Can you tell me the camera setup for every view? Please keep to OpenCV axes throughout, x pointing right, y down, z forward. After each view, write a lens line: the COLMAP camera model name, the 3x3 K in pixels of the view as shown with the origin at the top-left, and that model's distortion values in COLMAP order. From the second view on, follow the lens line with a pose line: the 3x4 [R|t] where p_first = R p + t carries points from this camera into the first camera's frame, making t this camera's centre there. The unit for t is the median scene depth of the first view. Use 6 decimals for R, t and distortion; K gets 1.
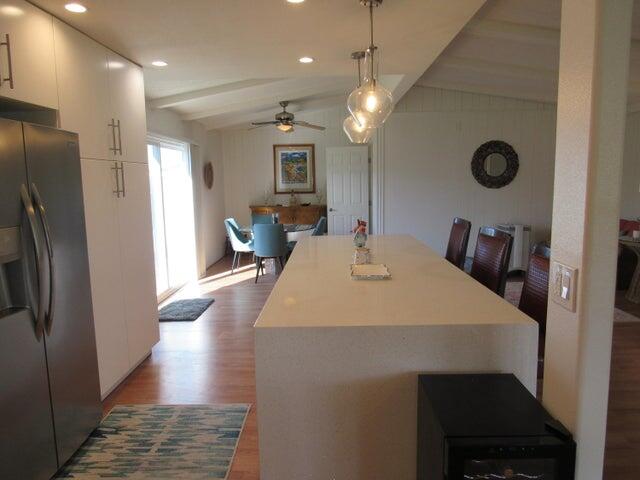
lens RADIAL K [[455.8, 0, 322.8], [0, 455.8, 239.9], [0, 0, 1]] dist [-0.019267, 0.003156]
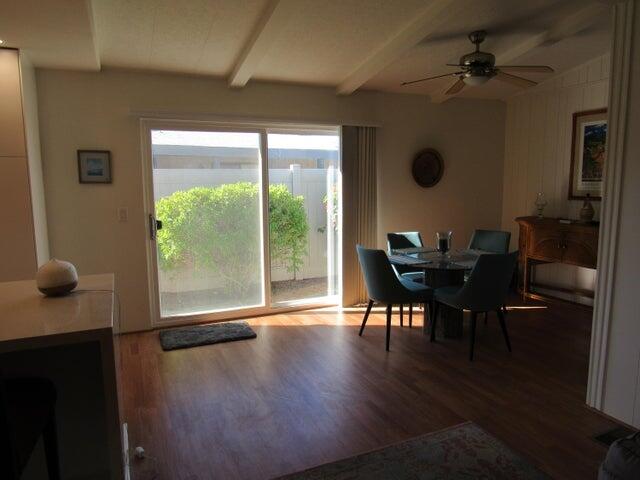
lens RADIAL K [[455.8, 0, 323.5], [0, 455.8, 235.7], [0, 0, 1]] dist [-0.019267, 0.003156]
pose [[0.424794, 0.121109, -0.897152, 0.288252], [-0.116452, 0.990088, 0.078515, -0.065416], [0.897769, 0.071122, 0.434687, 0.487685]]
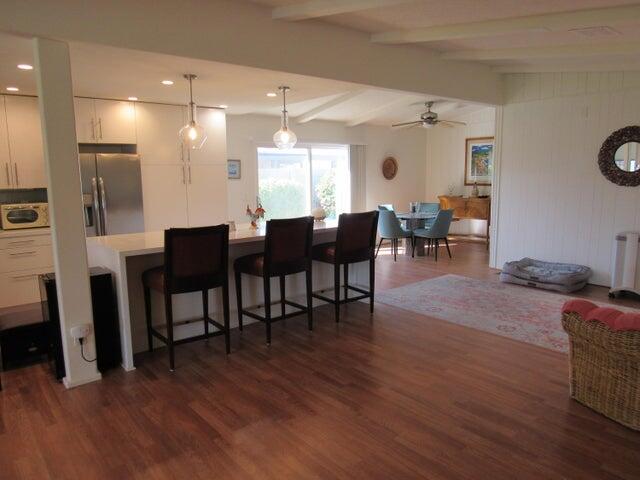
lens RADIAL K [[455.8, 0, 320.9], [0, 455.8, 237.9], [0, 0, 1]] dist [-0.019267, 0.003156]
pose [[0.653720, 0.114877, -0.747967, 0.487917], [-0.096064, 0.993012, 0.068553, -0.020948], [0.750615, 0.027038, 0.660187, 0.062944]]
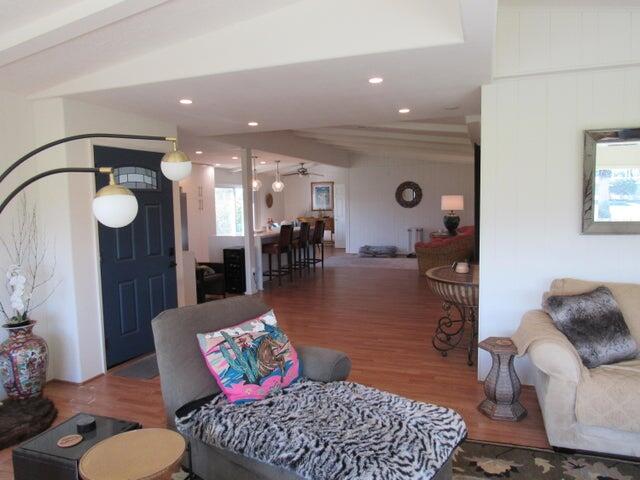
lens RADIAL K [[455.8, 0, 318.6], [0, 455.8, 242.3], [0, 0, 1]] dist [-0.019267, 0.003156]
pose [[0.944517, 0.026737, -0.327372, 0.492299], [-0.038347, 0.998842, -0.029060, 0.066412], [0.326216, 0.040002, 0.944449, -0.613754]]
